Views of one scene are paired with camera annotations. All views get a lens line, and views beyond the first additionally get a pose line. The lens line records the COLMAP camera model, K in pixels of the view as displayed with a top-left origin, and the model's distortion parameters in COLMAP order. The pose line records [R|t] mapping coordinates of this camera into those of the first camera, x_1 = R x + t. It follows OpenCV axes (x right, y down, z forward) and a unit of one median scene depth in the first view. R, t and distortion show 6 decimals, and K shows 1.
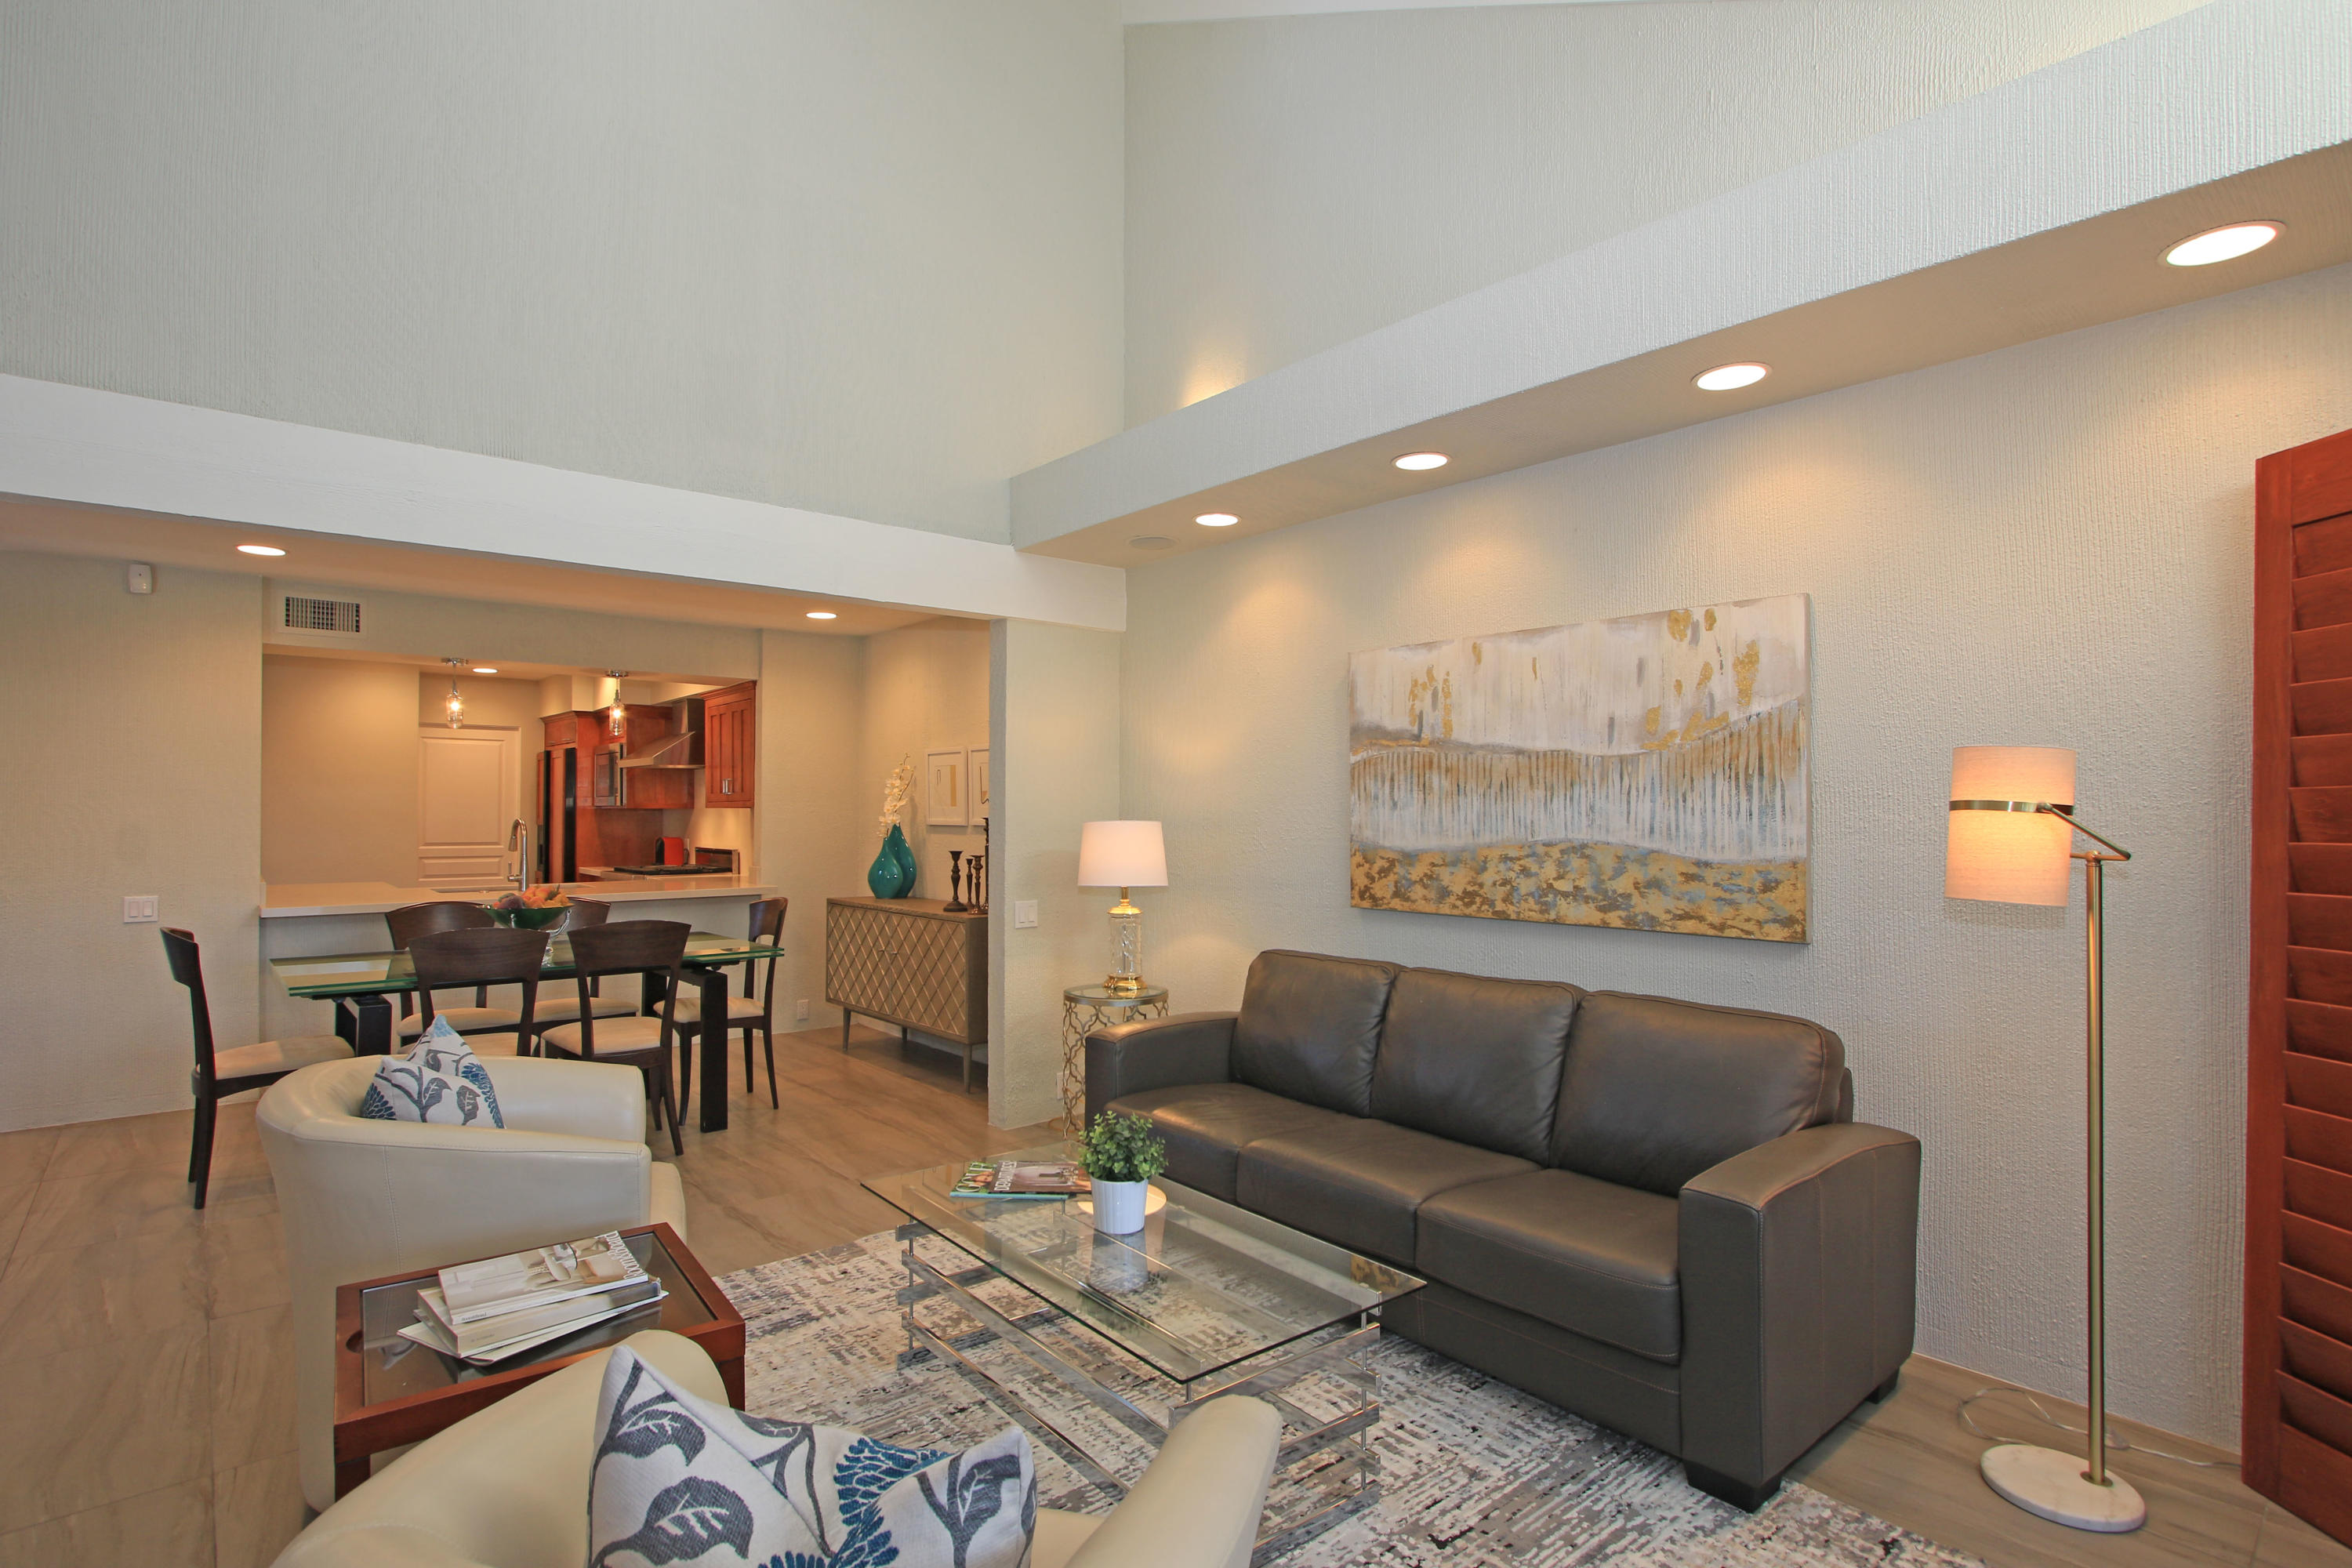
lens RADIAL K [[1142.6, 0, 1162.2], [0, 1142.6, 803.0], [0, 0, 1]] dist [-0.022338, 0.006925]
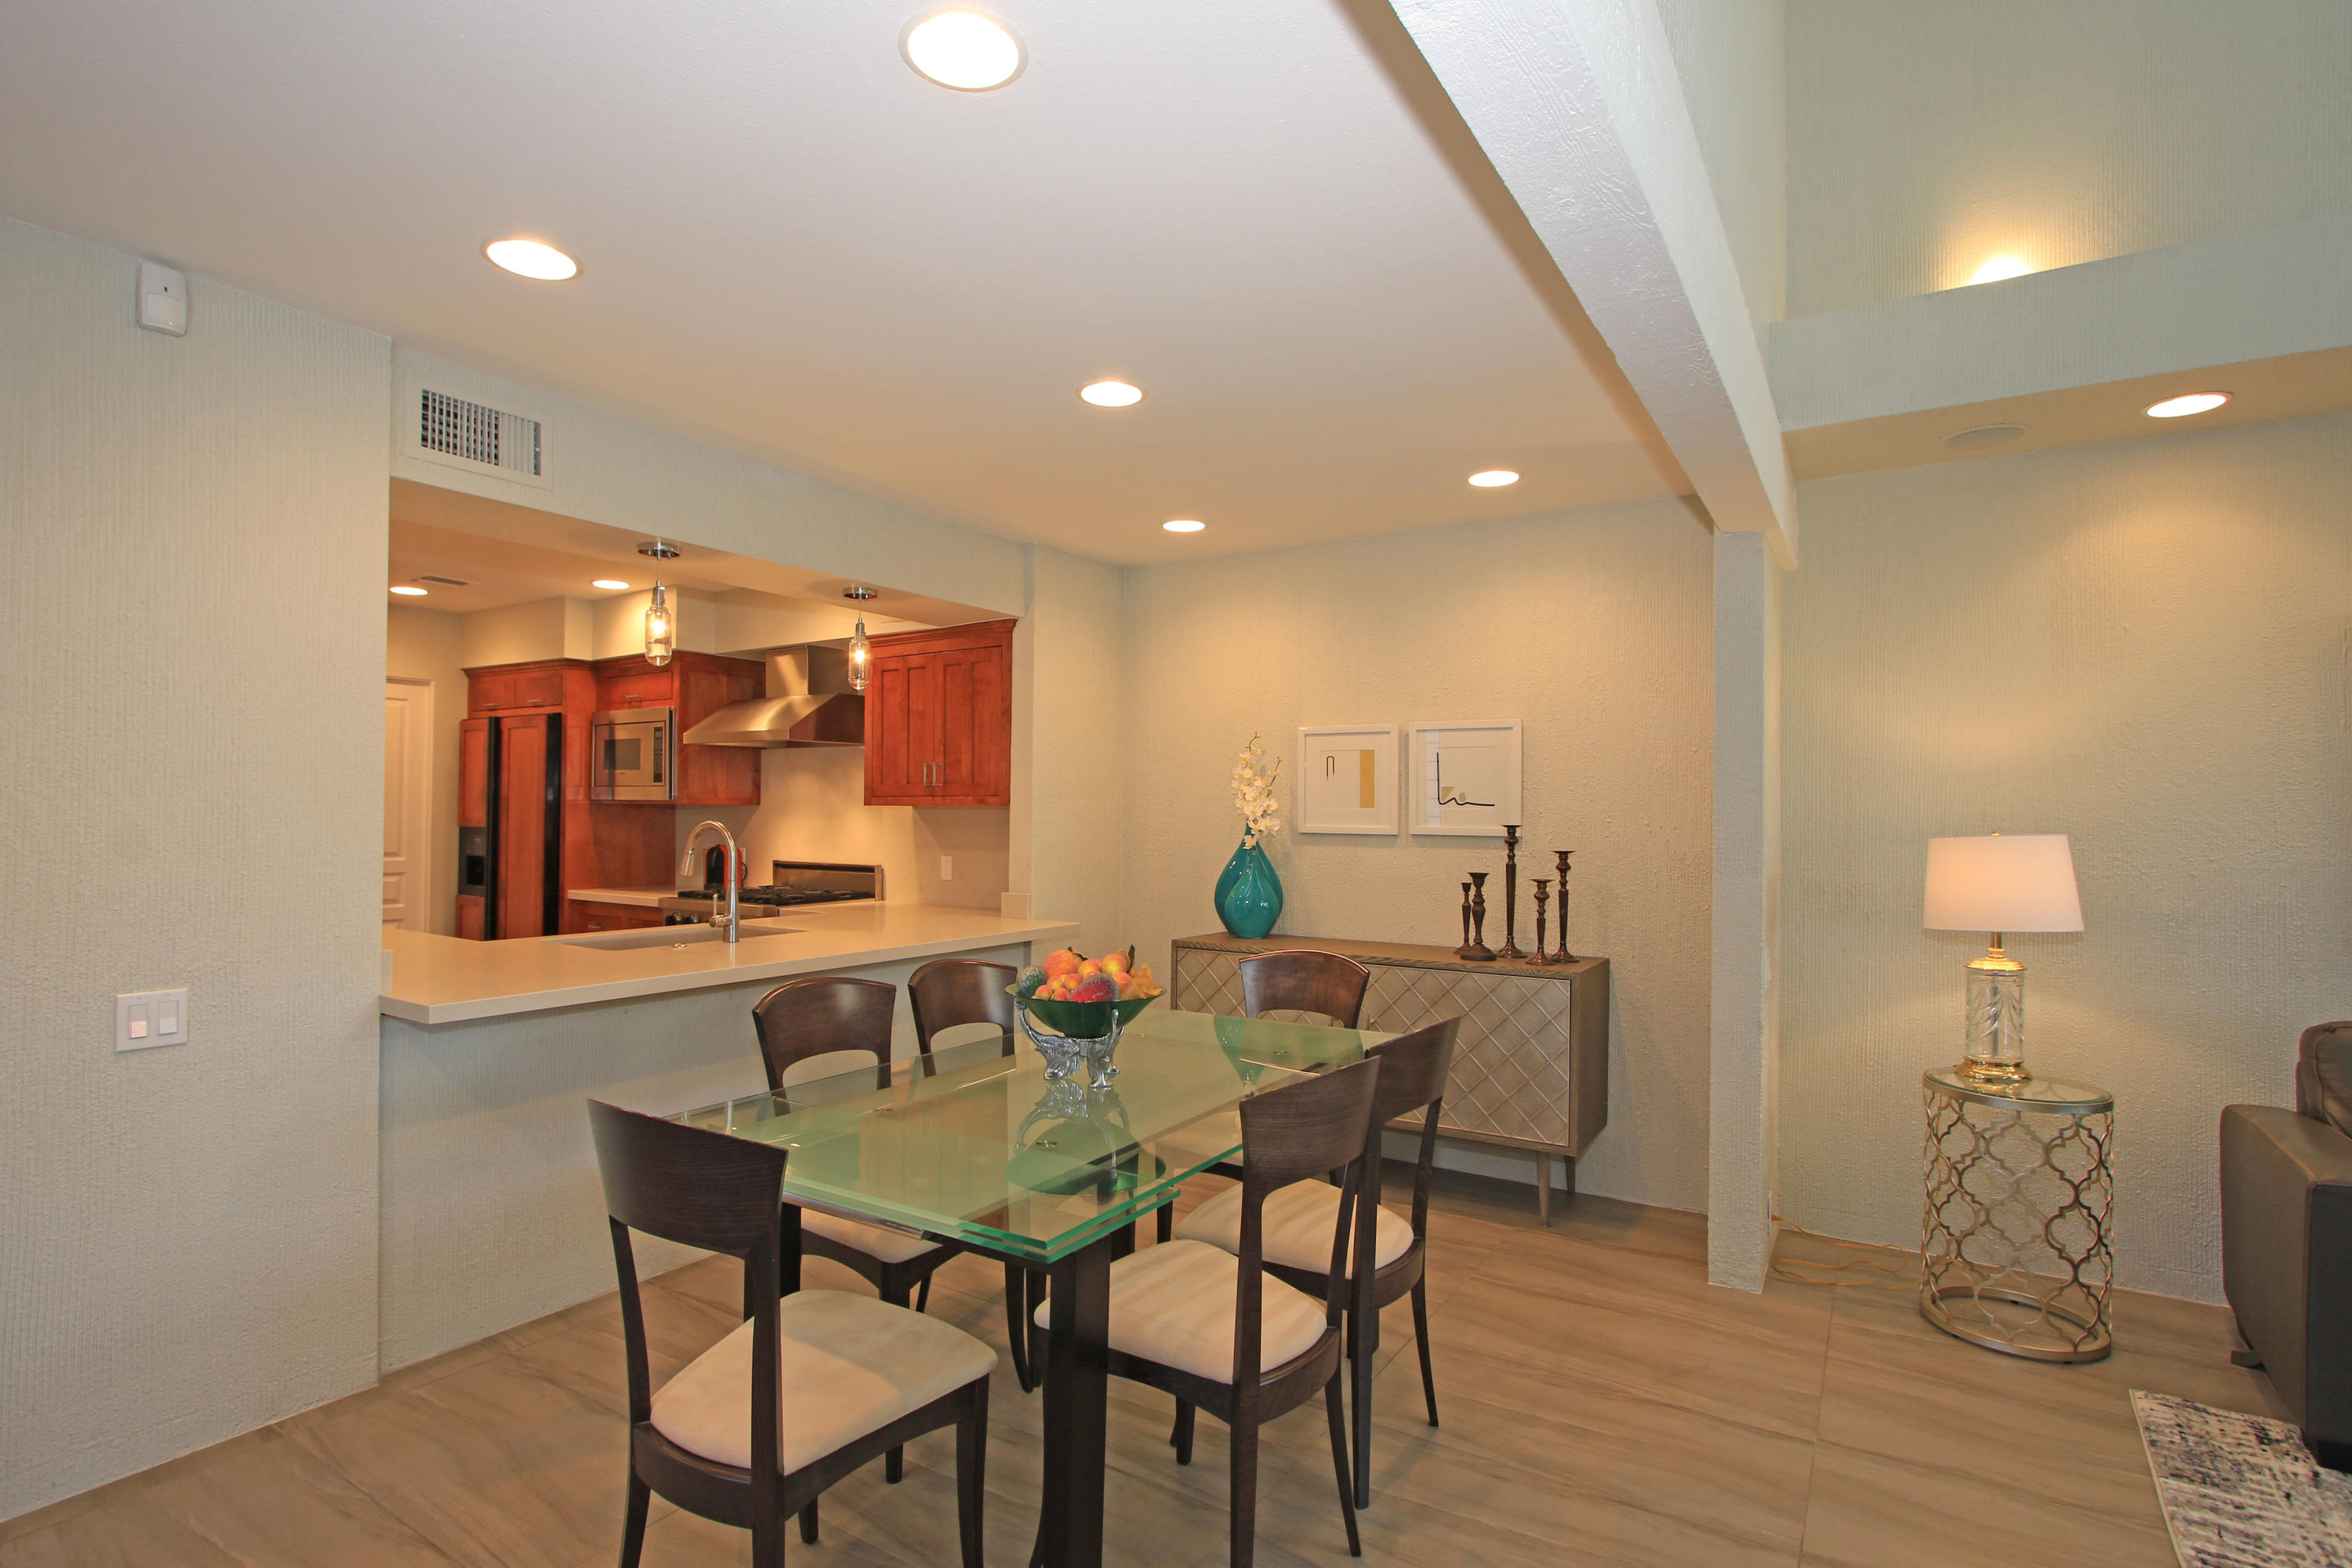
lens RADIAL K [[1142.6, 0, 1166.0], [0, 1142.6, 799.0], [0, 0, 1]] dist [-0.022338, 0.006925]
pose [[0.958894, 0.011066, 0.283549, -0.787536], [-0.010596, 0.999939, -0.003191, 0.002110], [-0.283567, 0.000055, 0.958952, 0.546518]]
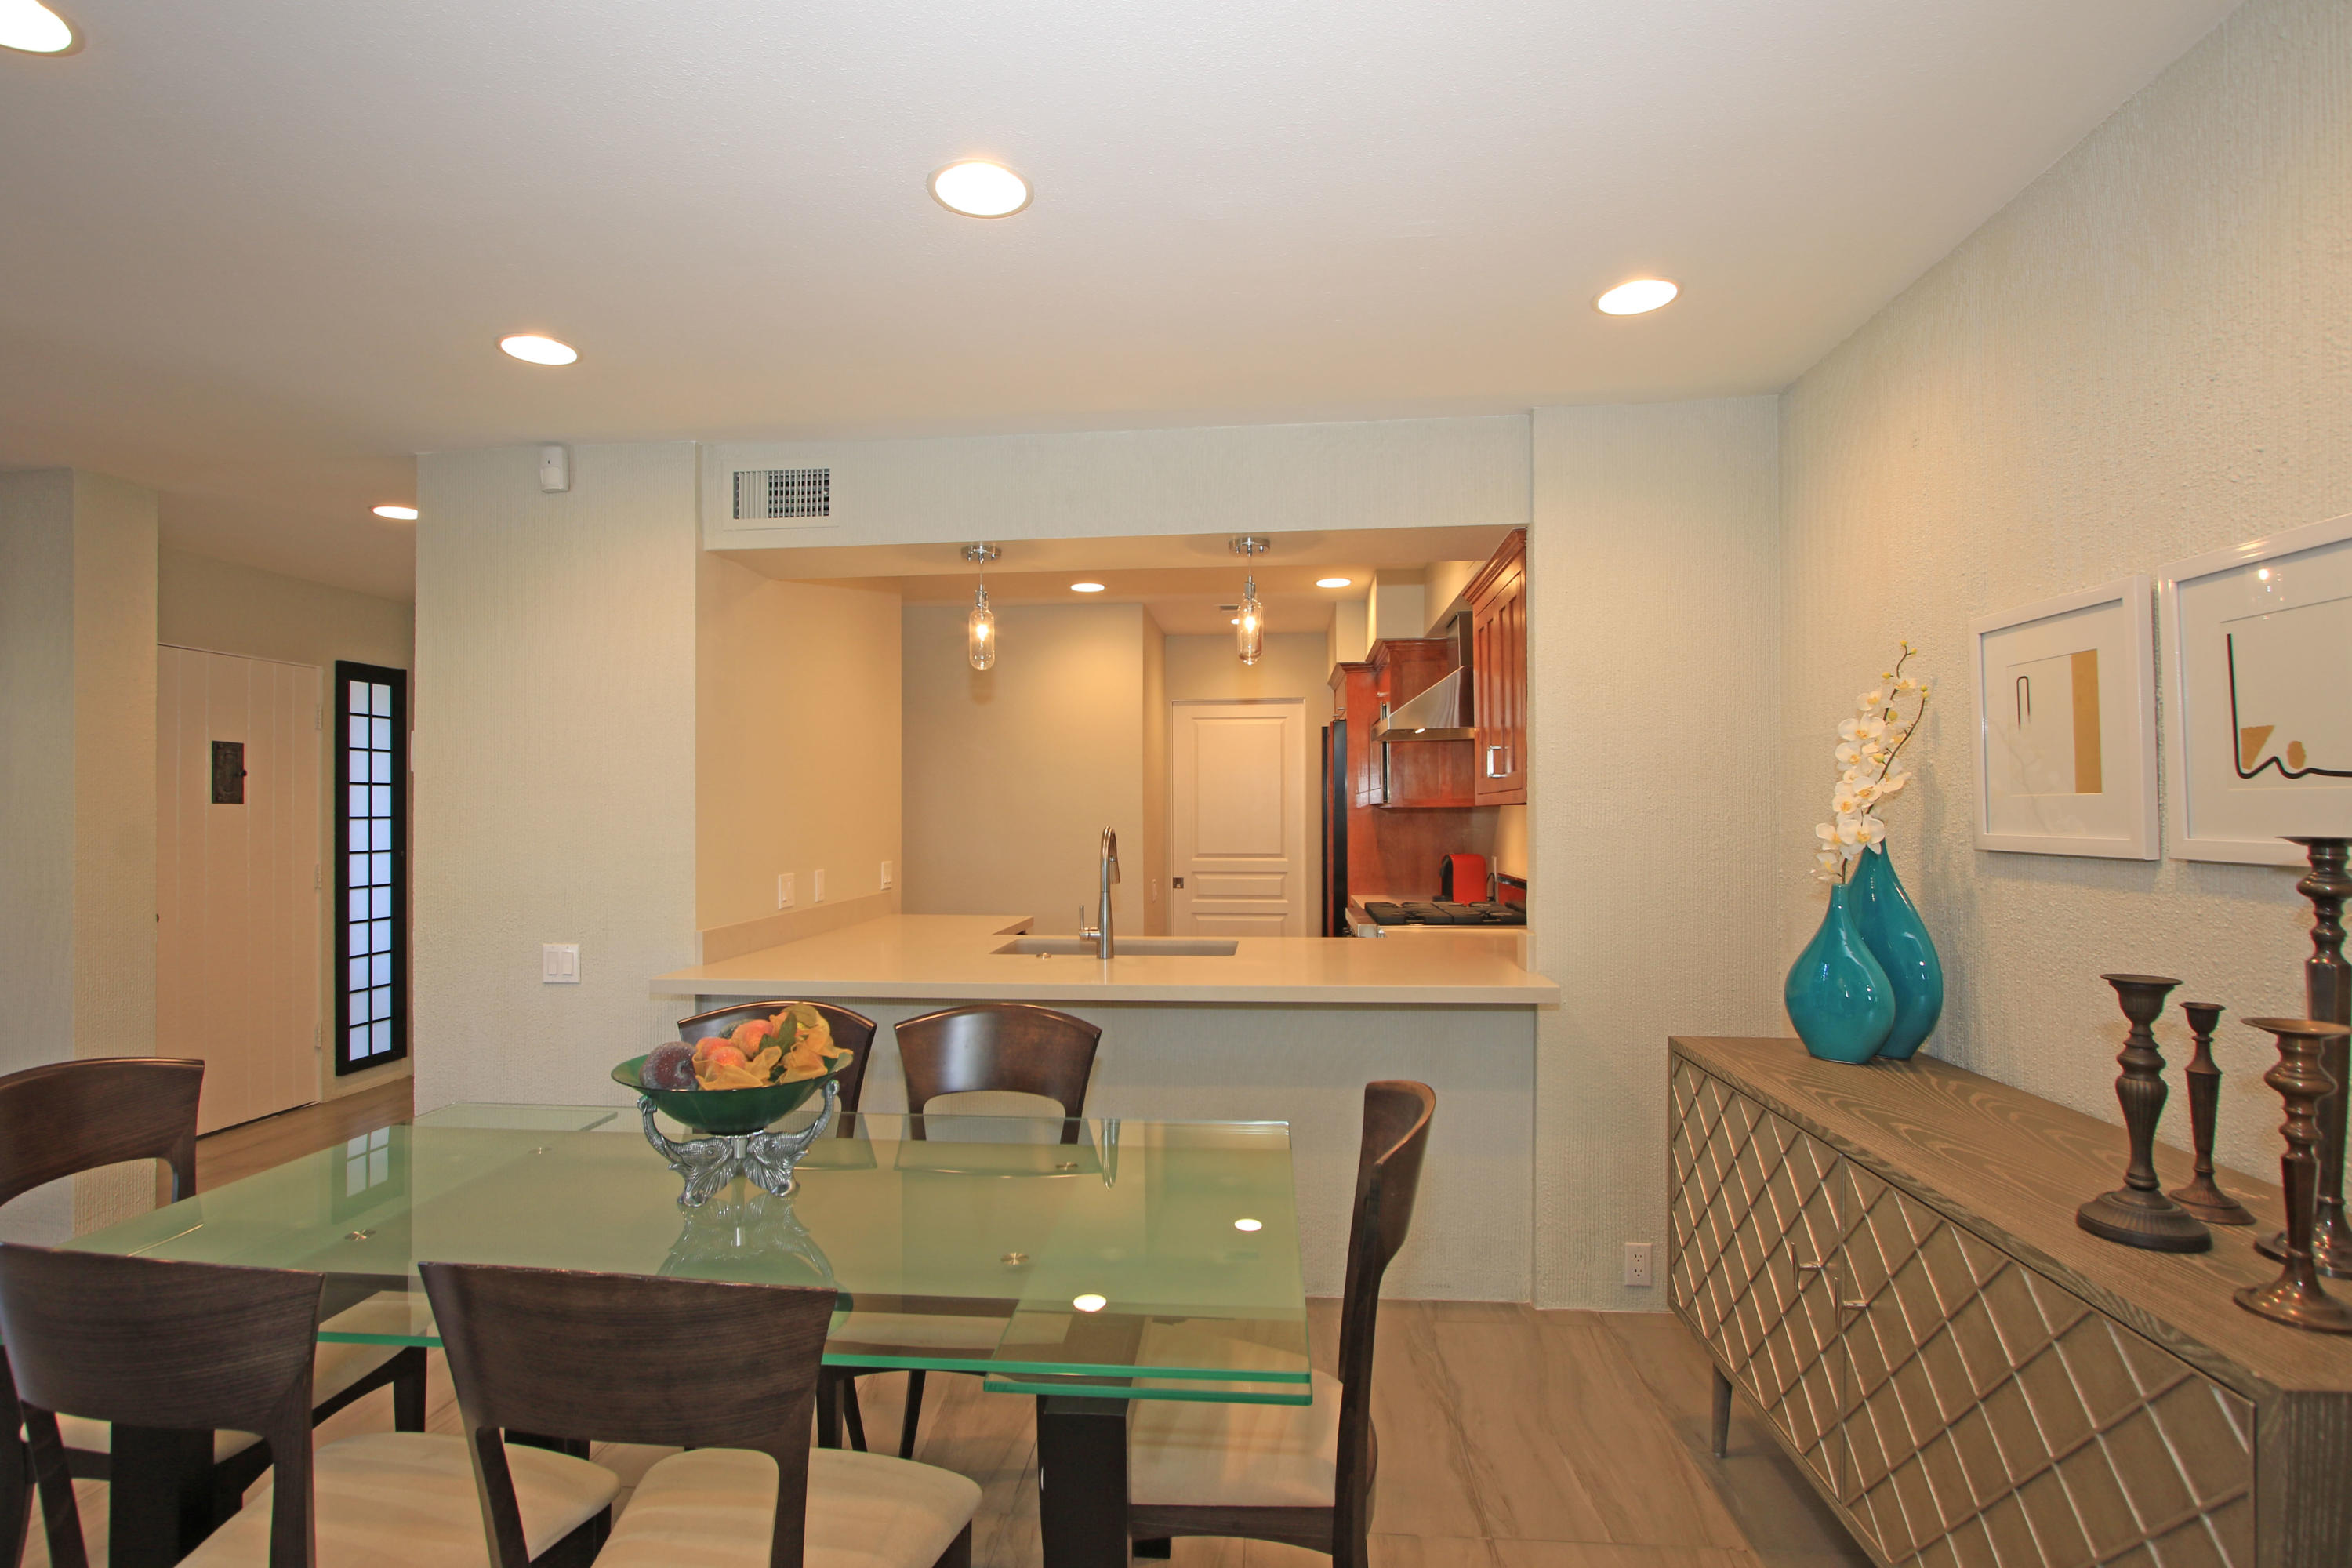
lens RADIAL K [[1142.6, 0, 1158.6], [0, 1142.6, 806.2], [0, 0, 1]] dist [-0.022338, 0.006925]
pose [[0.686277, -0.008081, -0.727296, -0.211457], [0.011198, 0.999937, -0.000544, 0.006476], [0.727254, -0.007771, 0.686324, 0.976134]]
